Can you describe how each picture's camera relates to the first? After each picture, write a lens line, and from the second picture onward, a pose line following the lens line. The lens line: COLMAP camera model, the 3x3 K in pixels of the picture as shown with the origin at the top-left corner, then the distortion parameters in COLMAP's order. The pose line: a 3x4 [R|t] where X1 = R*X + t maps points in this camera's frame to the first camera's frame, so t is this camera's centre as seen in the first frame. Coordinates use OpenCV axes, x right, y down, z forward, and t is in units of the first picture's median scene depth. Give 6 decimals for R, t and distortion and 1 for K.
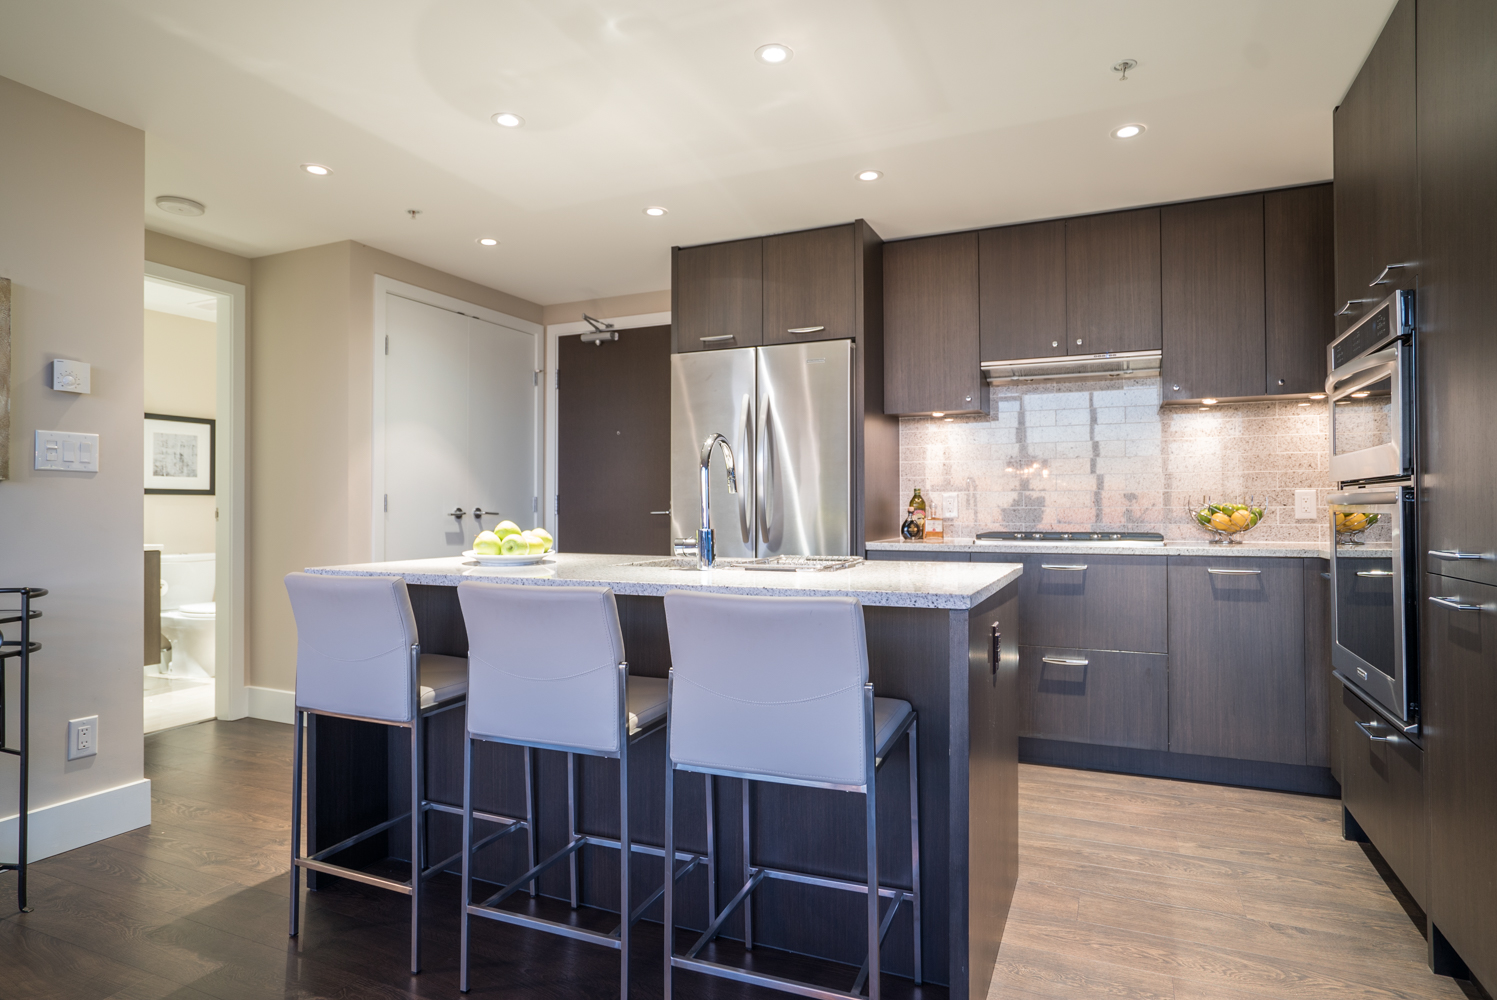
lens RADIAL K [[834.1, 0, 753.6], [0, 834.1, 500.3], [0, 0, 1]] dist [-0.004255, 0.001559]
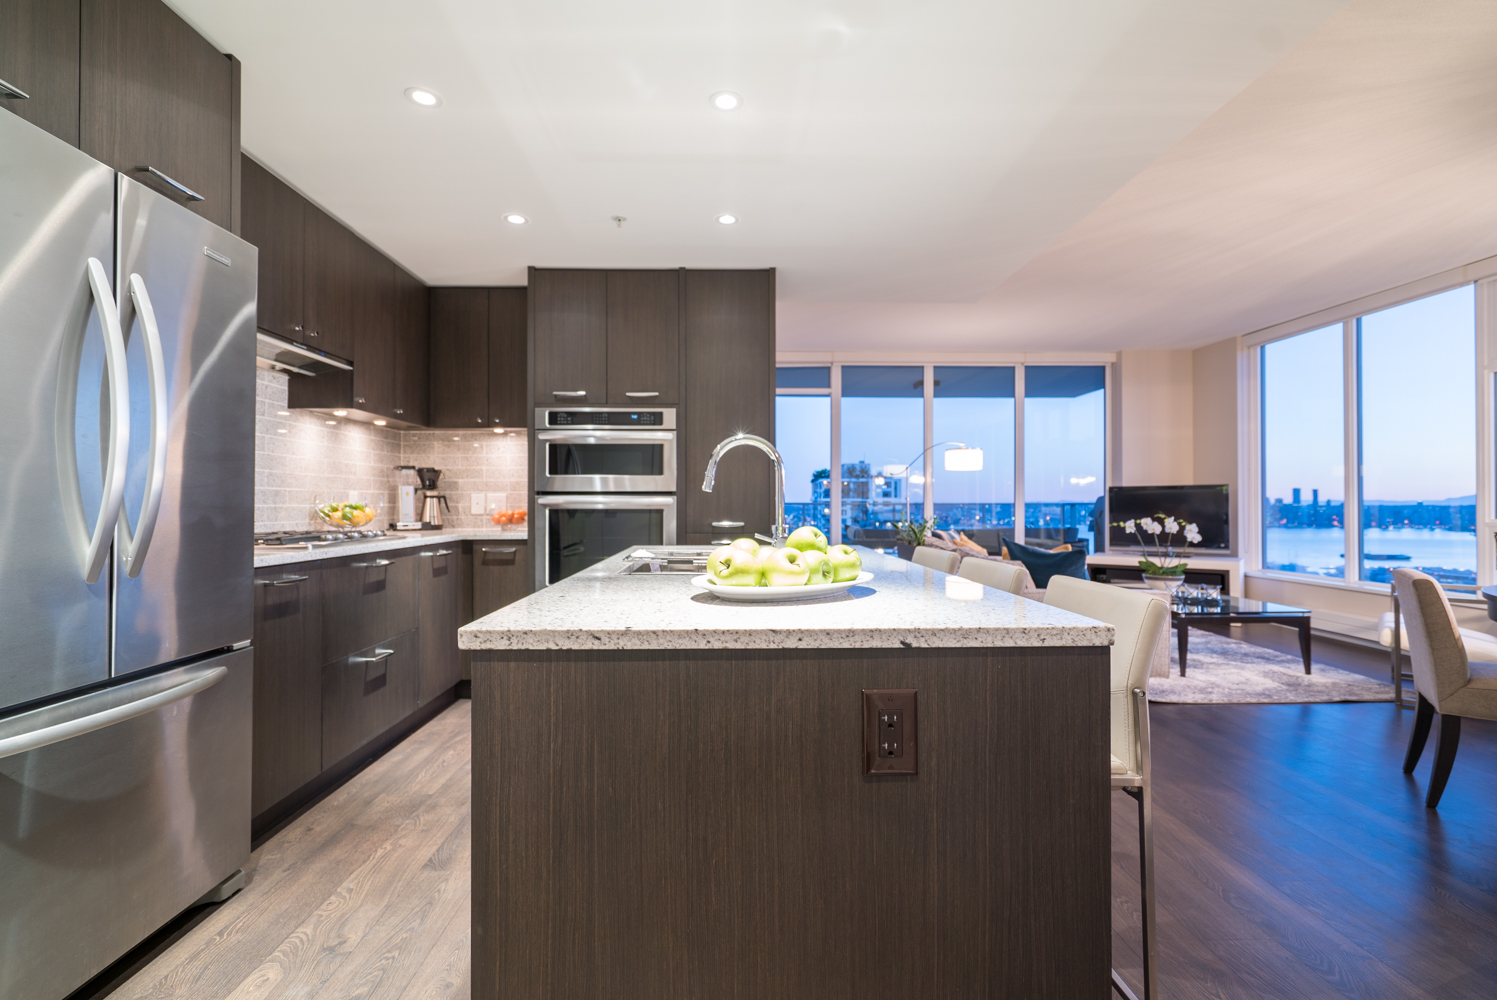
lens RADIAL K [[682.6, 0, 743.6], [0, 682.6, 499.5], [0, 0, 1]] dist [0.001191, 0.000928]
pose [[-0.427839, 0.008434, 0.903816, -0.542685], [-0.005927, 0.999909, -0.012137, 0.008111], [-0.903836, -0.010550, -0.427750, 0.910908]]
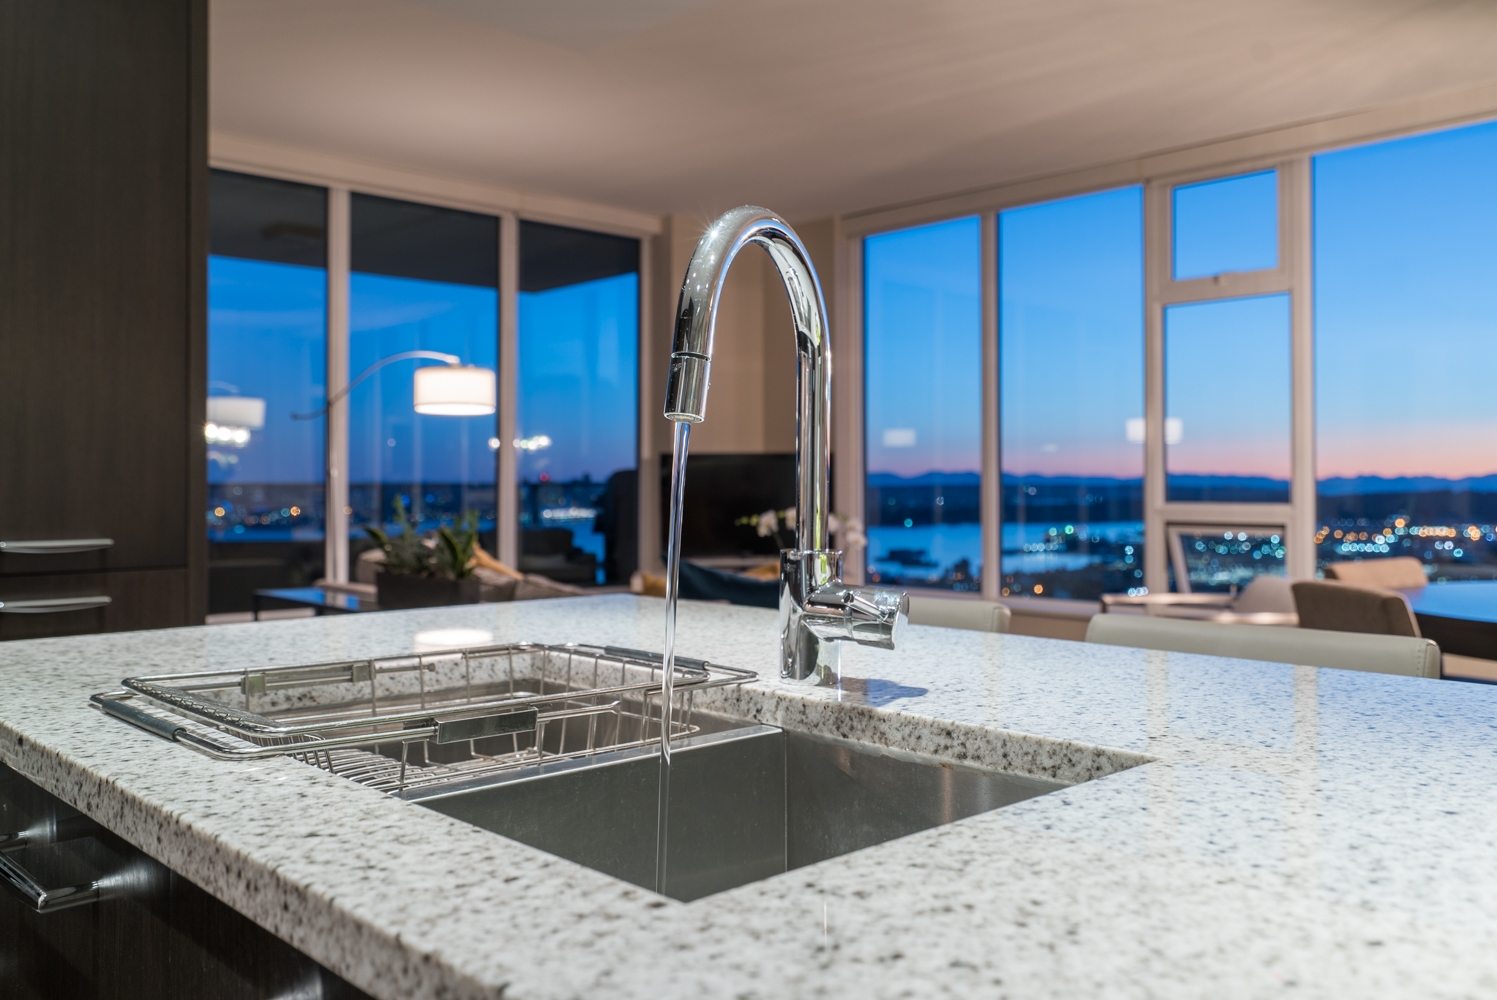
lens RADIAL K [[1245.2, 0, 750.9], [0, 1245.2, 462.9], [0, 0, 1]] dist [0.013885, 0.001947]
pose [[-0.922462, 0.010849, 0.385936, -0.138221], [0.000916, 0.999664, -0.025911, 0.008920], [-0.386087, -0.023549, -0.922162, 0.917648]]
